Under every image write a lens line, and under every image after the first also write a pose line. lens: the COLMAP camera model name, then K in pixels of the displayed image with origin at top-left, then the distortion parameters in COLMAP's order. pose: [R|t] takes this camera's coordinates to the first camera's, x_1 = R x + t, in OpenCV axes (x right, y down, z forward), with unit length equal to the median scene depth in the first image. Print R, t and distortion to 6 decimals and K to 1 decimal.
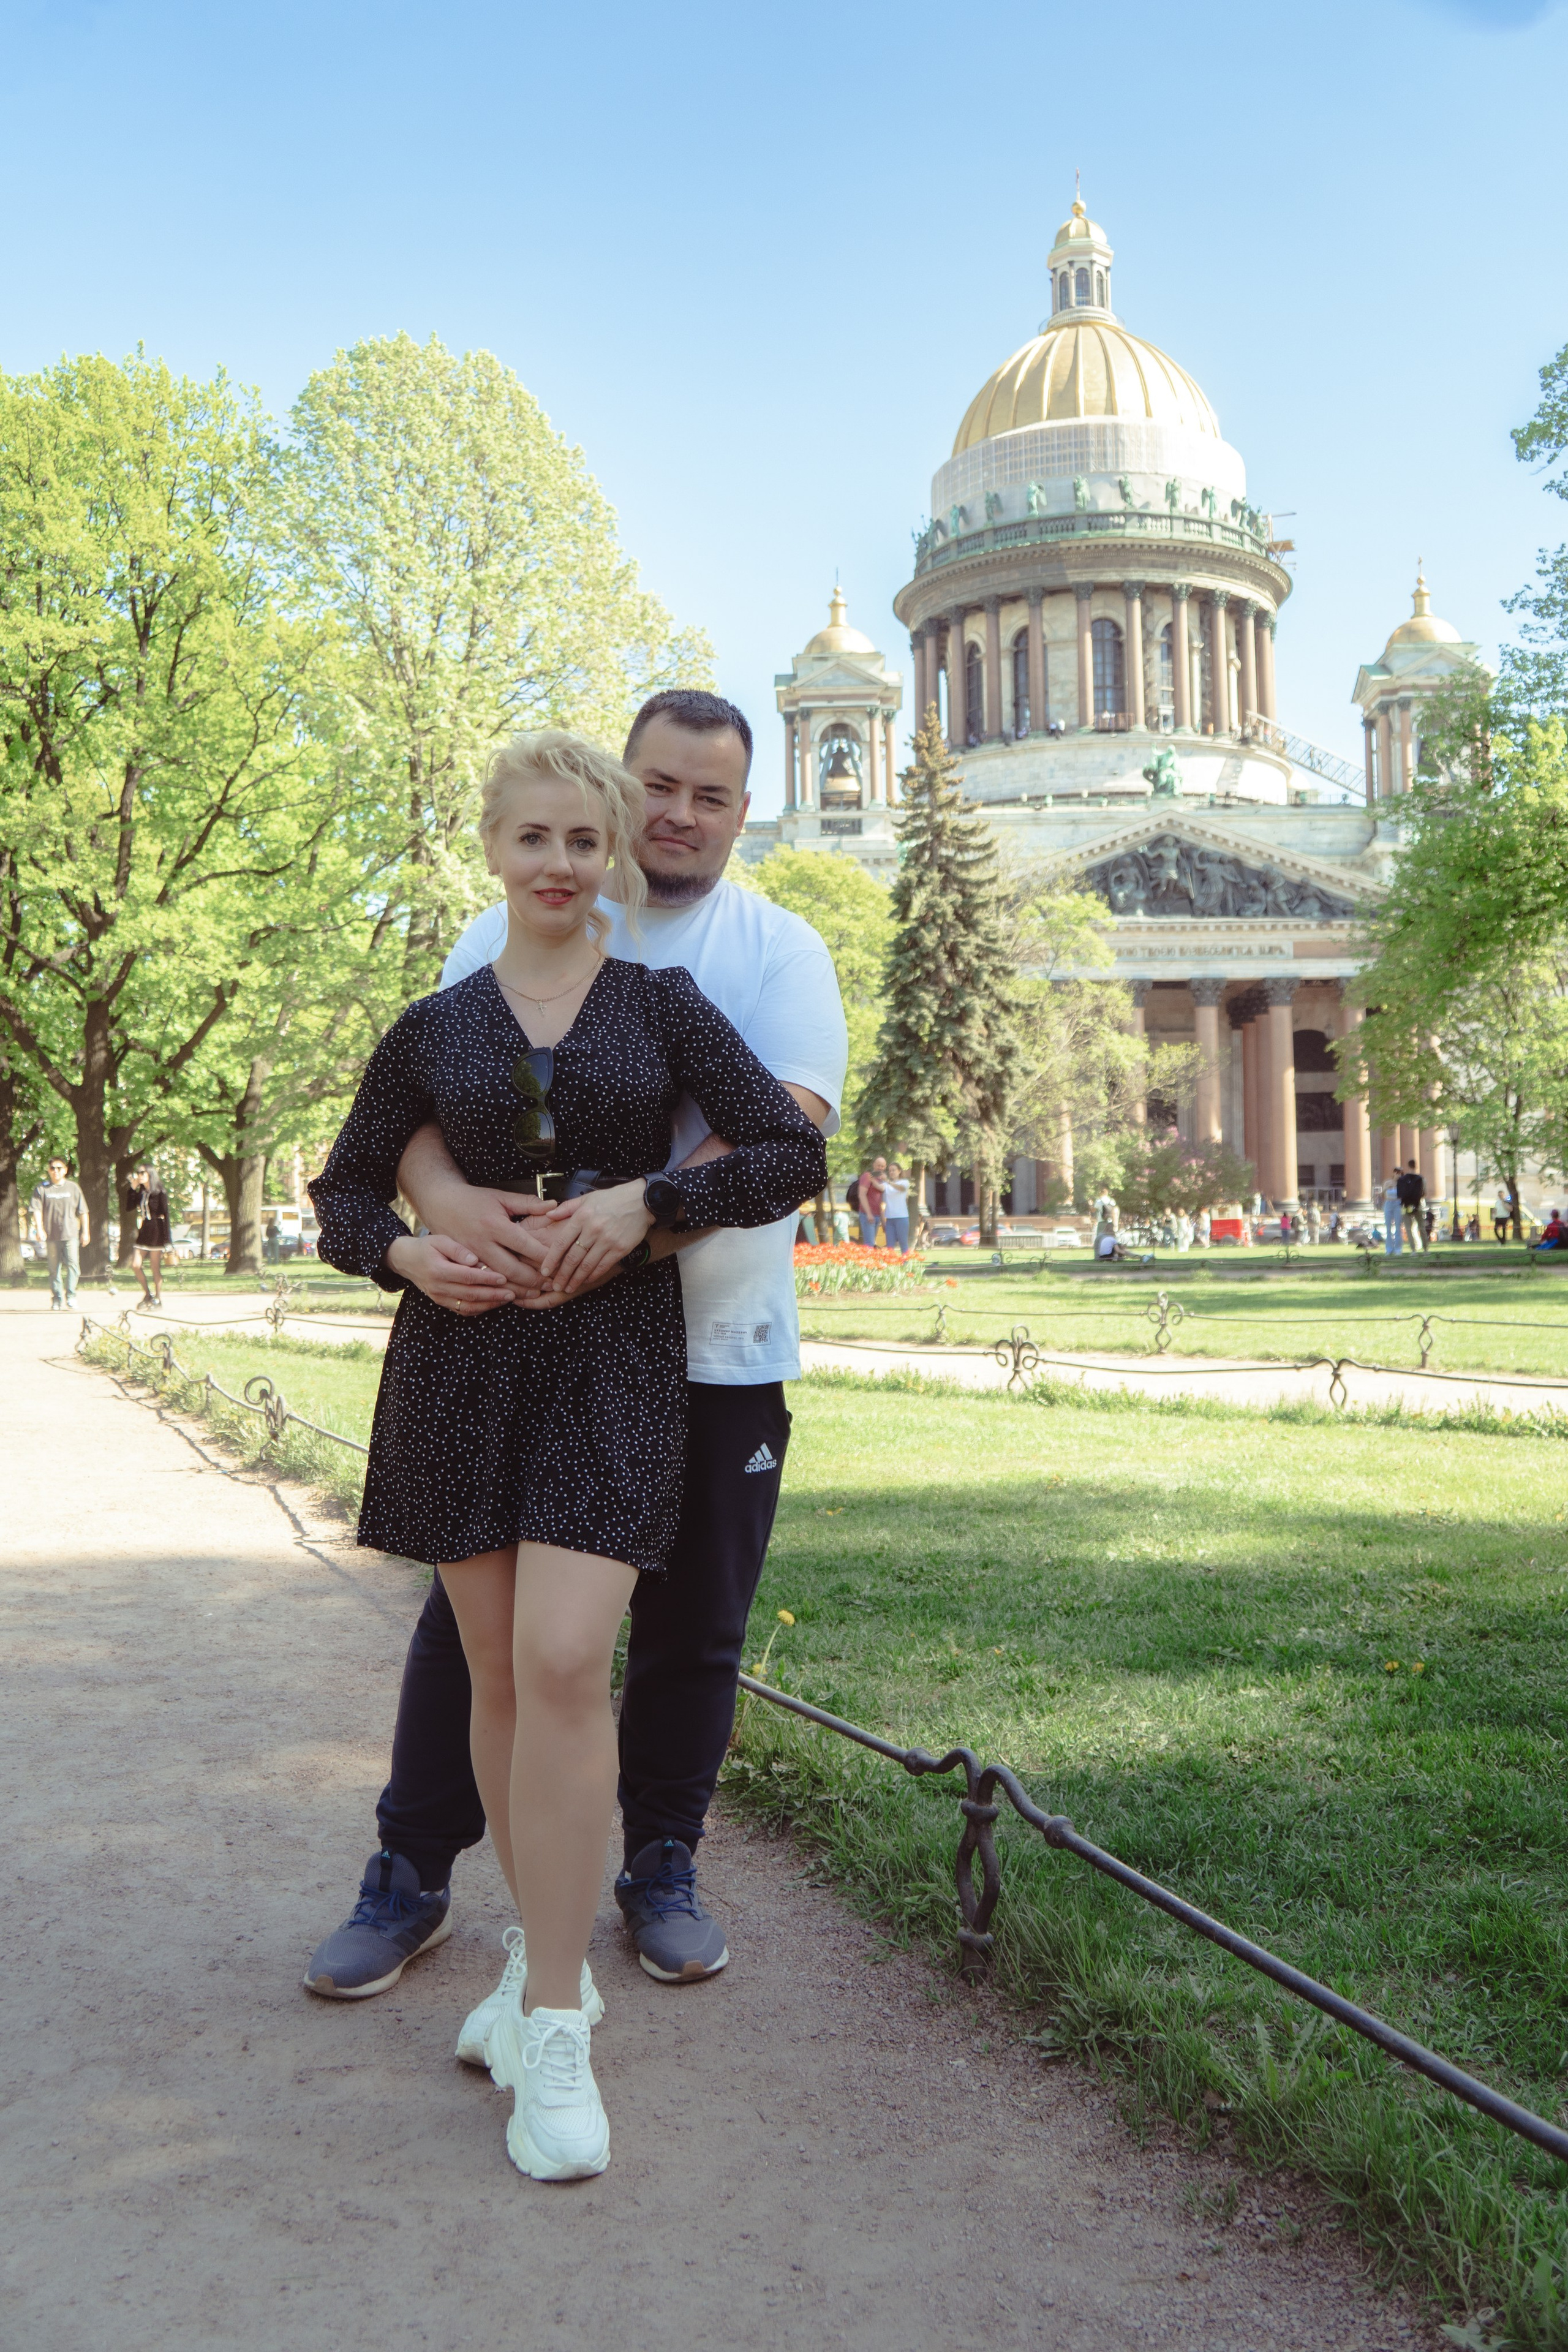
lens RADIAL K [[1998.9, 0, 784.0], [0, 1998.9, 1176.0], [0, 0, 1]] dist [-0.083134, 0.010744]
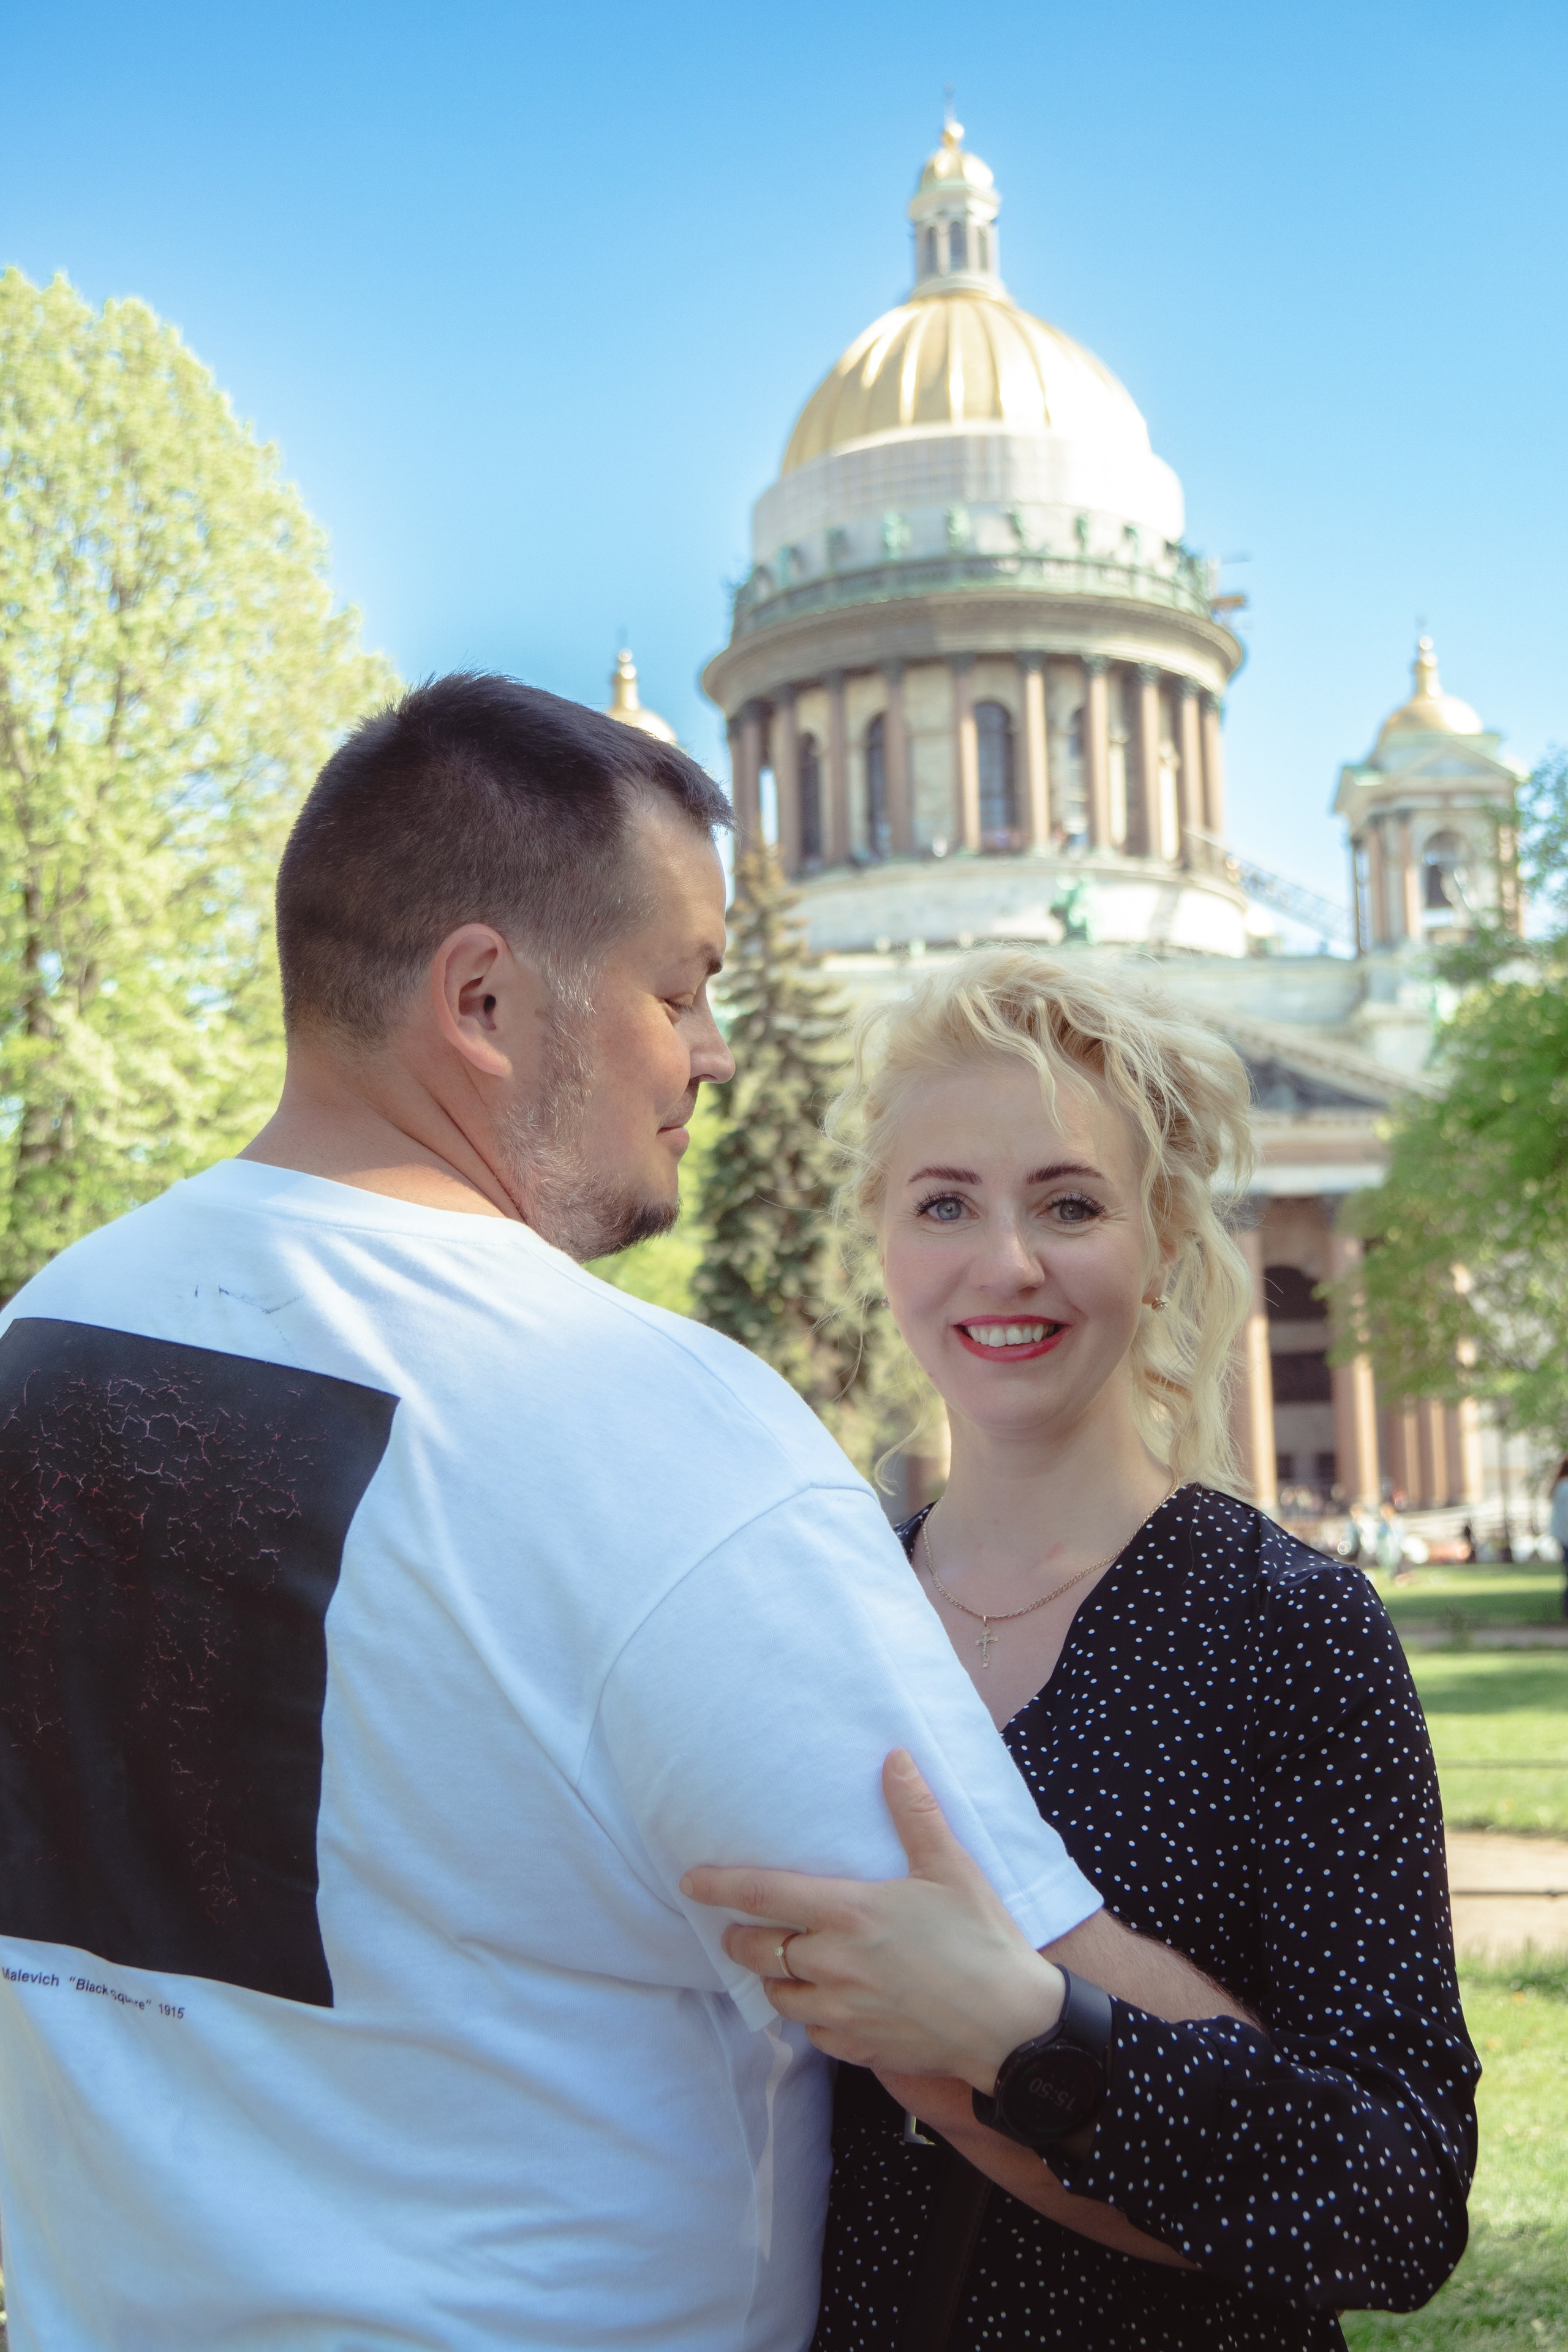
lens RADIAL K [[2801.6, 0, 784.0], [0, 2801.6, 1176.0], [0, 0, 1]] dist [0.061335, 0.006662]
pose [[0.996269, -0.002055, 0.086280, -0.002802], [0.011104, 0.994459, -0.104534, -0.001608], [-0.085587, 0.105102, 0.990772, 0.007305]]
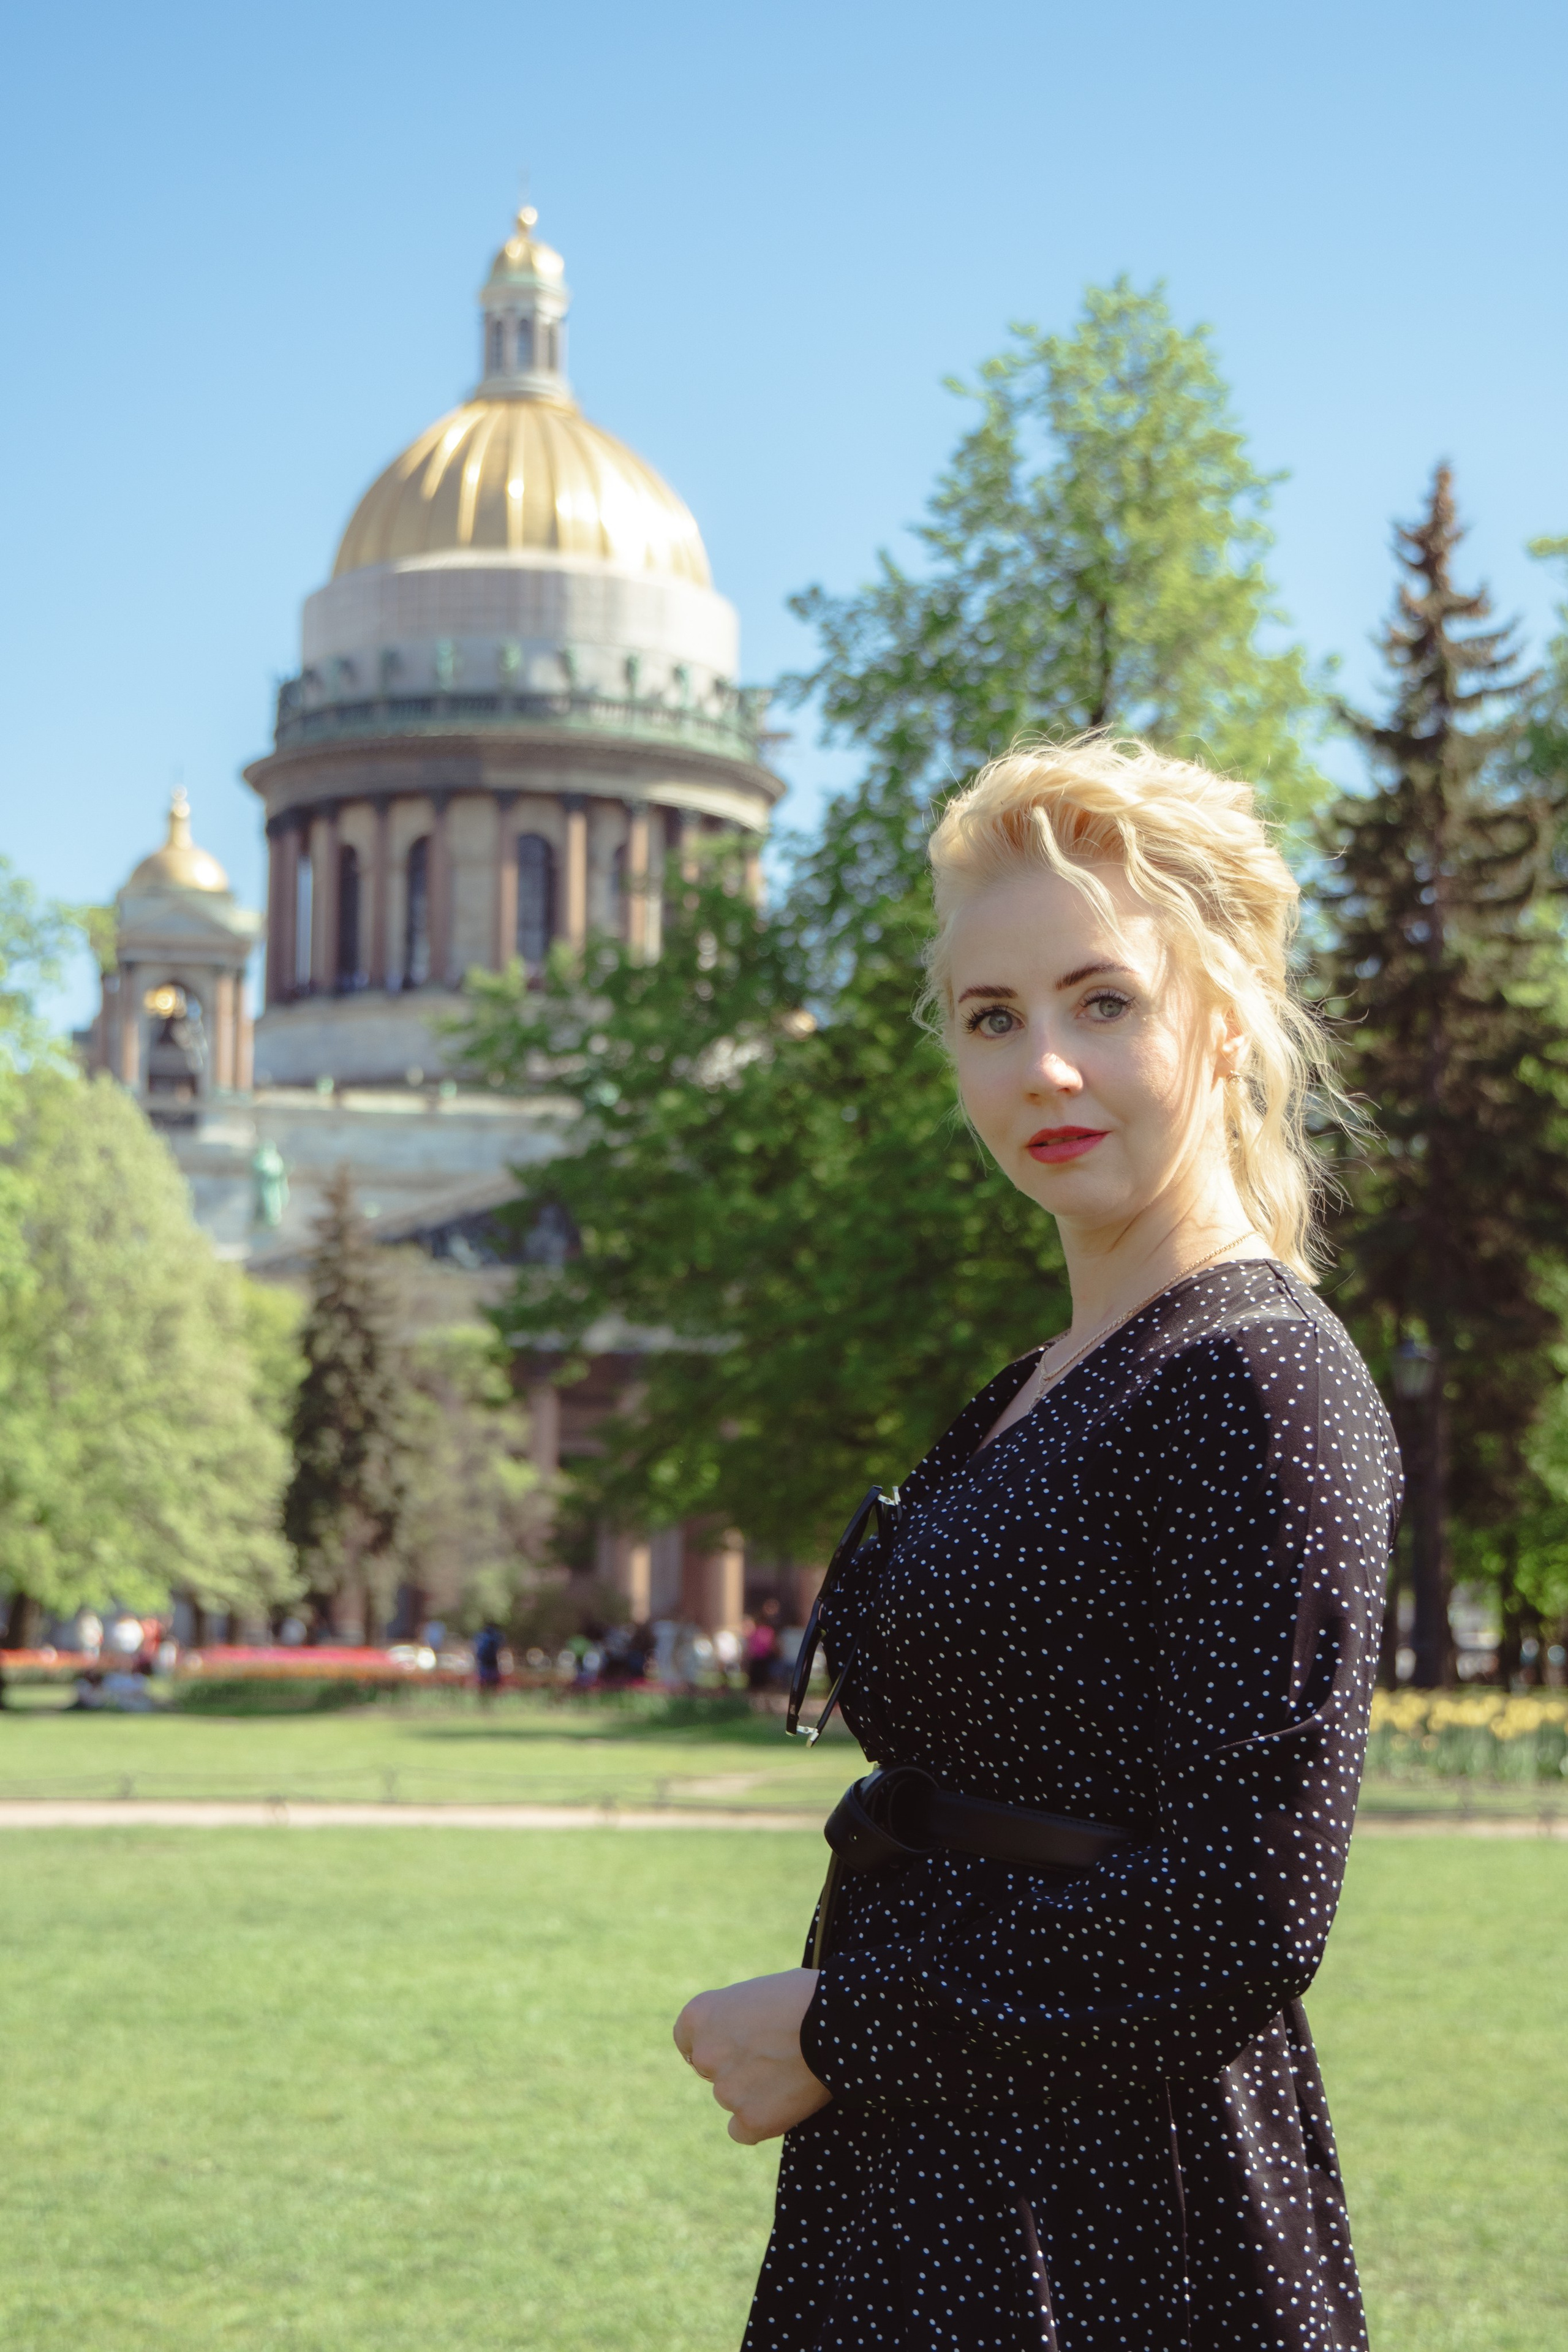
lens RADIAL K [[4491.0, 0, 784.0], [0, 4491.0, 1176.0], [0, 0, 1]] dist [0.344239, 0.004487]
pose [[0.976347, 0.050990, 0.210109, -0.103773], [-0.033441, 0.995713, -0.086245, -0.014078], [-0.213606, 0.077179, 0.973866, -0.717667]]
